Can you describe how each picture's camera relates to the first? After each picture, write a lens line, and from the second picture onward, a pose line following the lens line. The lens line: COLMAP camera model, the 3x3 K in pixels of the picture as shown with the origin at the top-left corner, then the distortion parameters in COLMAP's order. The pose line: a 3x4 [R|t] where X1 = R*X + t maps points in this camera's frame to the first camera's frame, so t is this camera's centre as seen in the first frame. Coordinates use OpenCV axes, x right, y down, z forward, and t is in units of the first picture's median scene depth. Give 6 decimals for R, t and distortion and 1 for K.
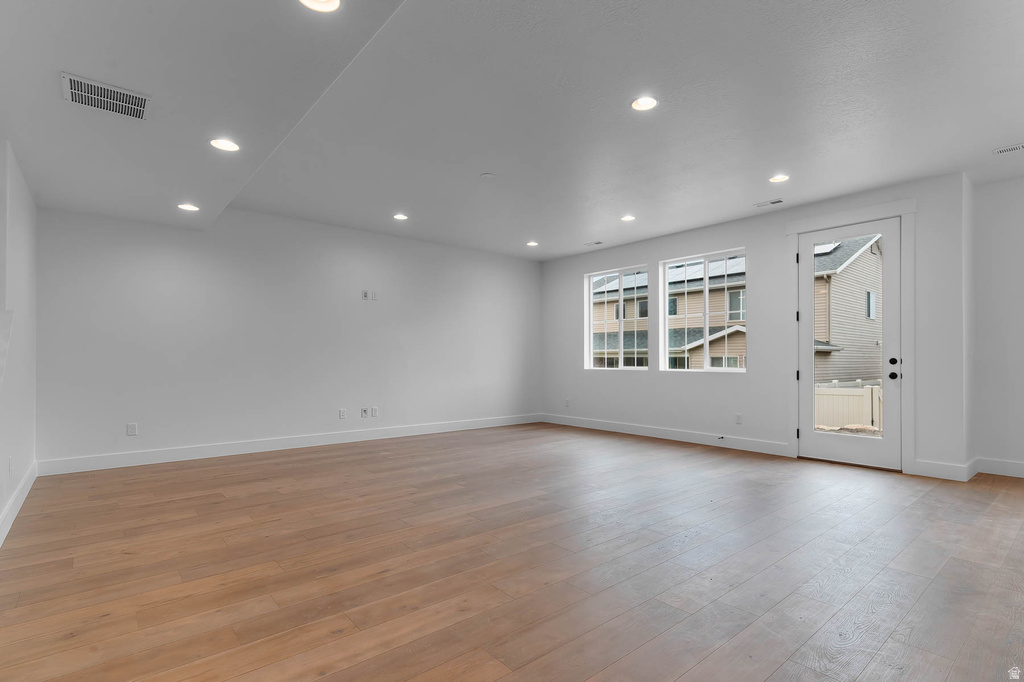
lens RADIAL K [[496.0, 0, 515.4], [0, 496.0, 351.6], [0, 0, 1]] dist [-0.001016, 0.000193]
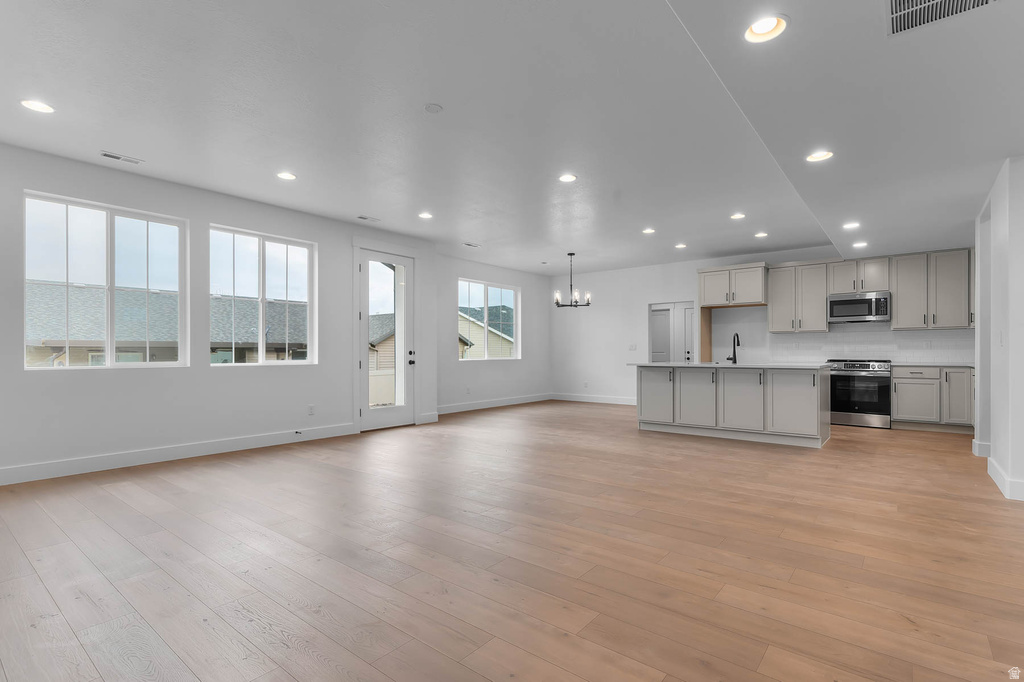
lens RADIAL K [[496.0, 0, 519.9], [0, 496.0, 348.5], [0, 0, 1]] dist [-0.001016, 0.000193]
pose [[-0.203144, 0.007633, 0.979119, -1.136412], [-0.014208, 0.999841, -0.010743, 0.024839], [-0.979046, -0.016093, -0.203003, 1.413064]]
